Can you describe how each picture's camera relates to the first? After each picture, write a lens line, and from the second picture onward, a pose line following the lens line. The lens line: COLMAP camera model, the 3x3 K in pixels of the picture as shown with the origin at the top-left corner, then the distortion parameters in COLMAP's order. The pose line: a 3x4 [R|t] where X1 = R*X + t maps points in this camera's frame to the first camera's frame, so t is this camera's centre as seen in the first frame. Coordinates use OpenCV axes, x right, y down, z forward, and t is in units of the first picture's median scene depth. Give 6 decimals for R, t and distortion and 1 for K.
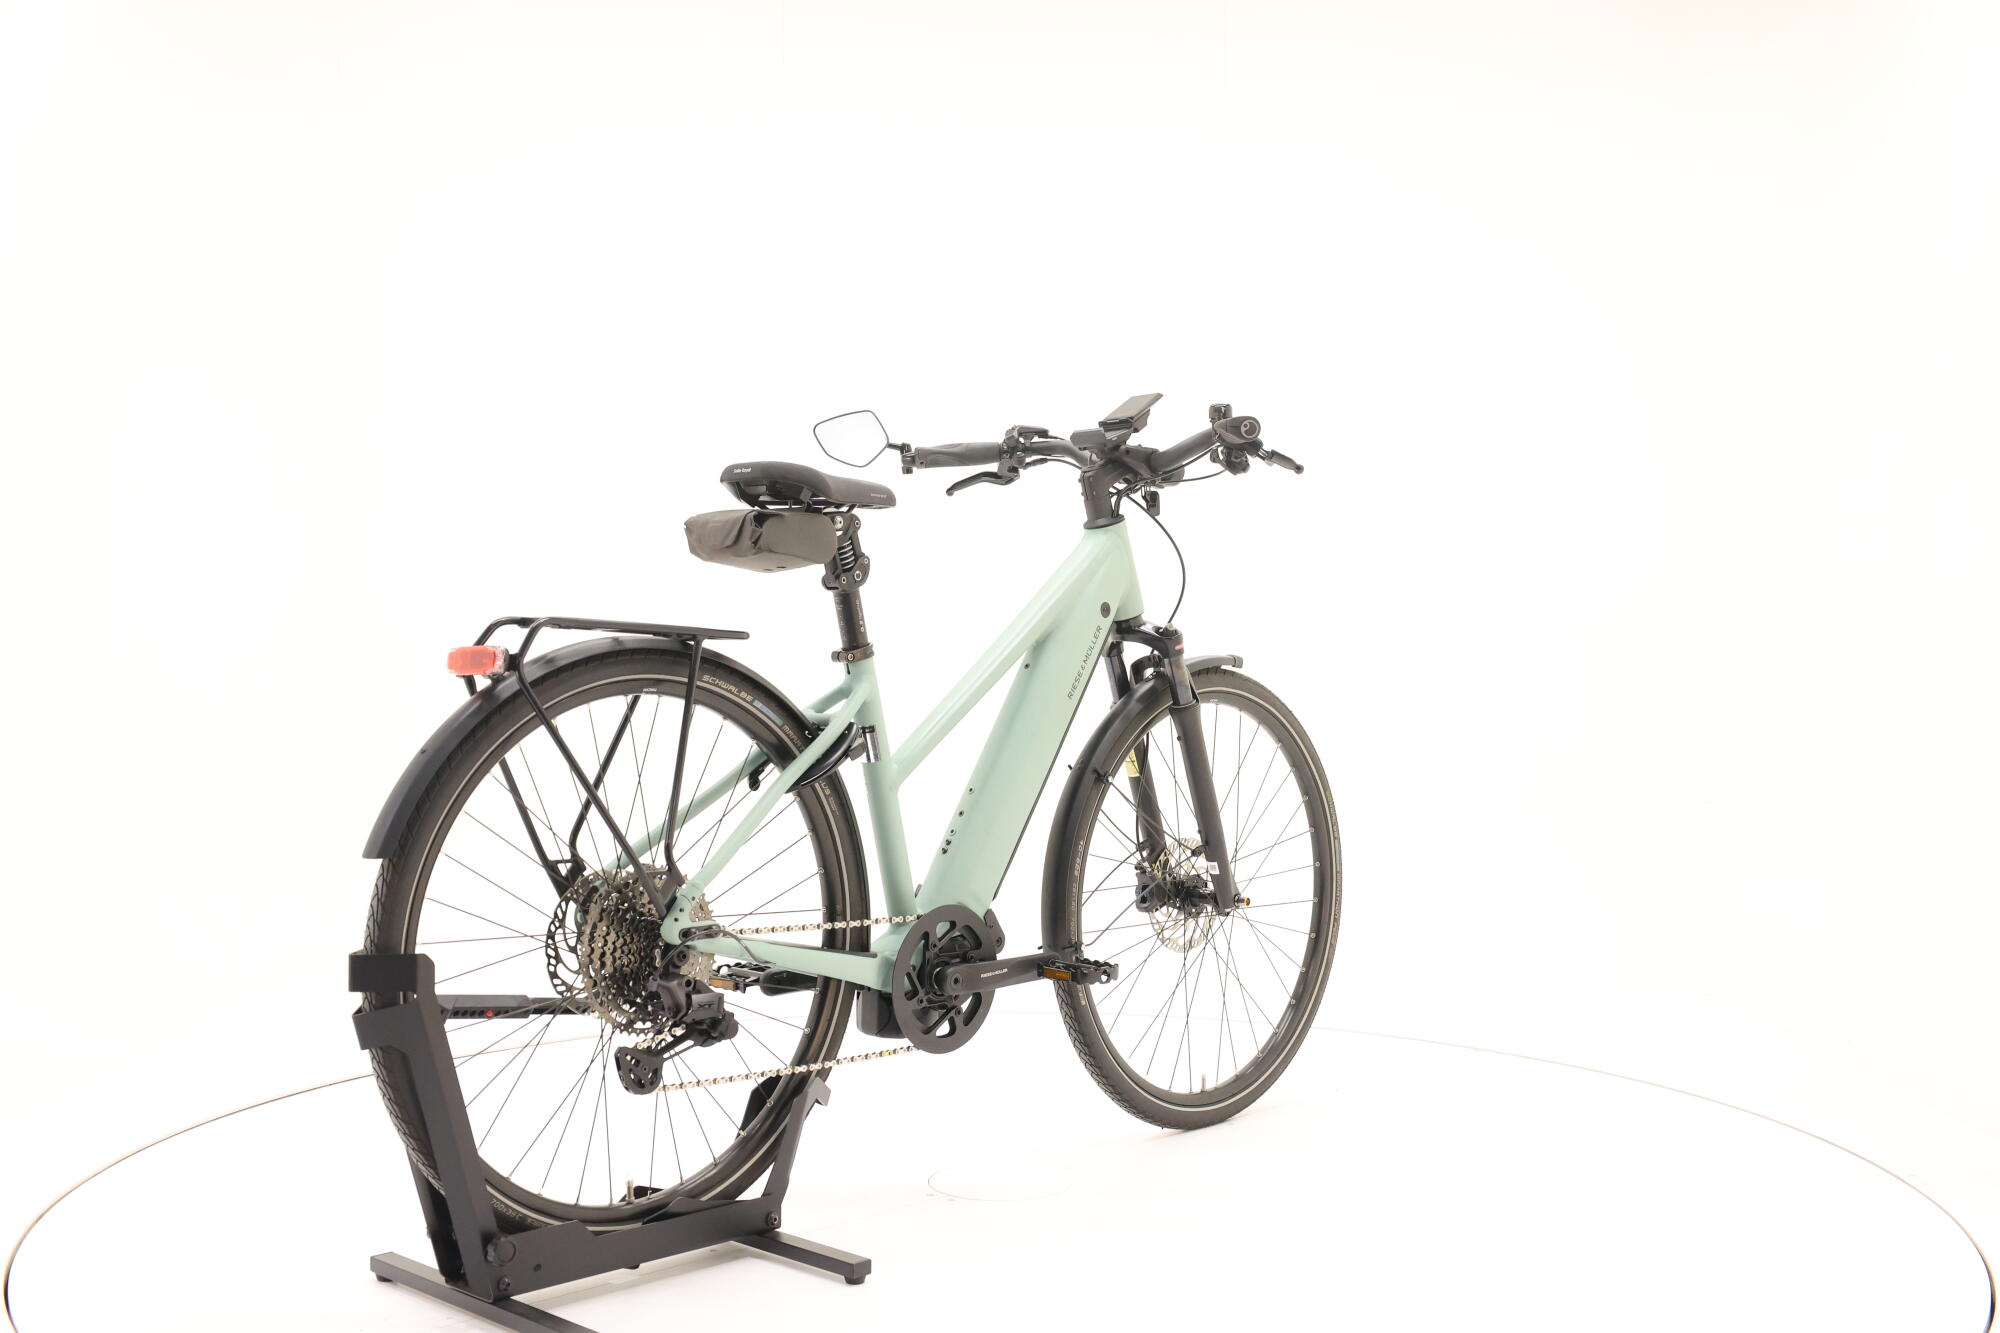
lens RADIAL K [[2148.3, 0, 997.1], [0, 2148.3, 660.1], [0, 0, 1]] dist [-0.015867, 0.000000]
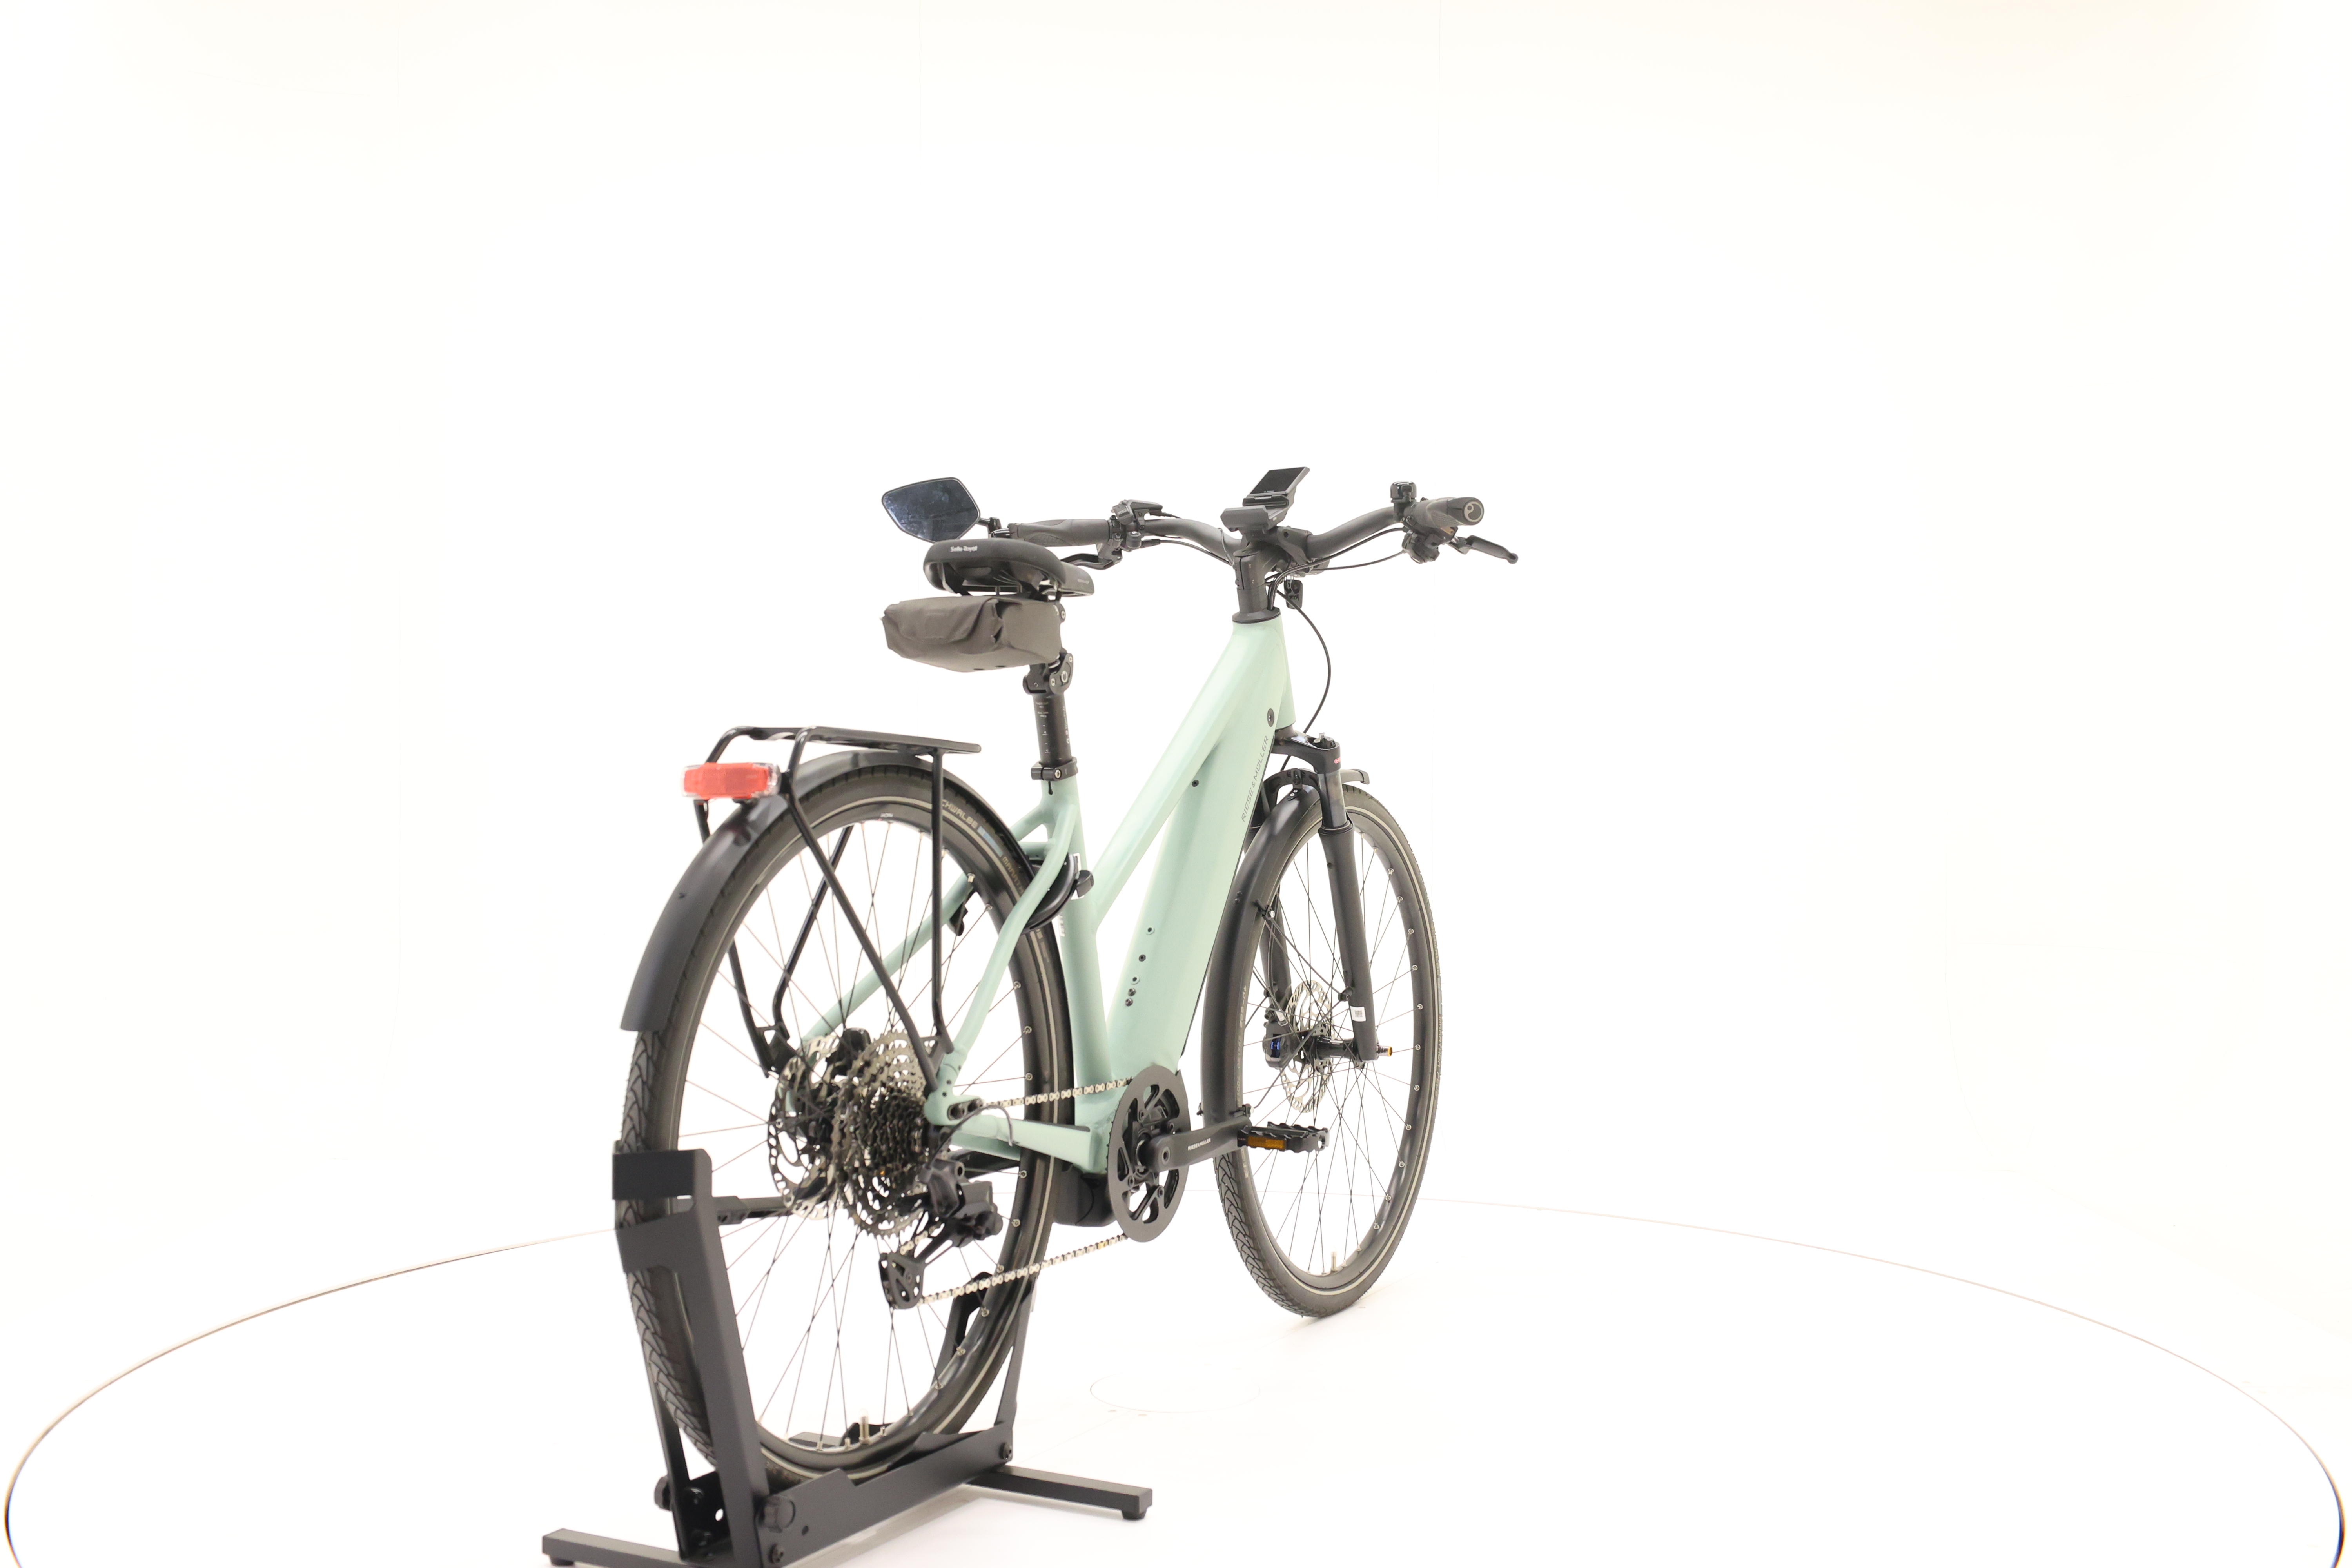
lens RADIAL K [[2526.4, 0, 1171.7], [0, 2526.4, 782.4], [0, 0, 1]] dist [-0.015867, 0.000000]
pose [[0.963056, -0.005899, 0.269237, -0.277222], [0.005188, 0.999981, 0.003351, -0.001084], [-0.269252, -0.001830, 0.963068, 0.038562]]
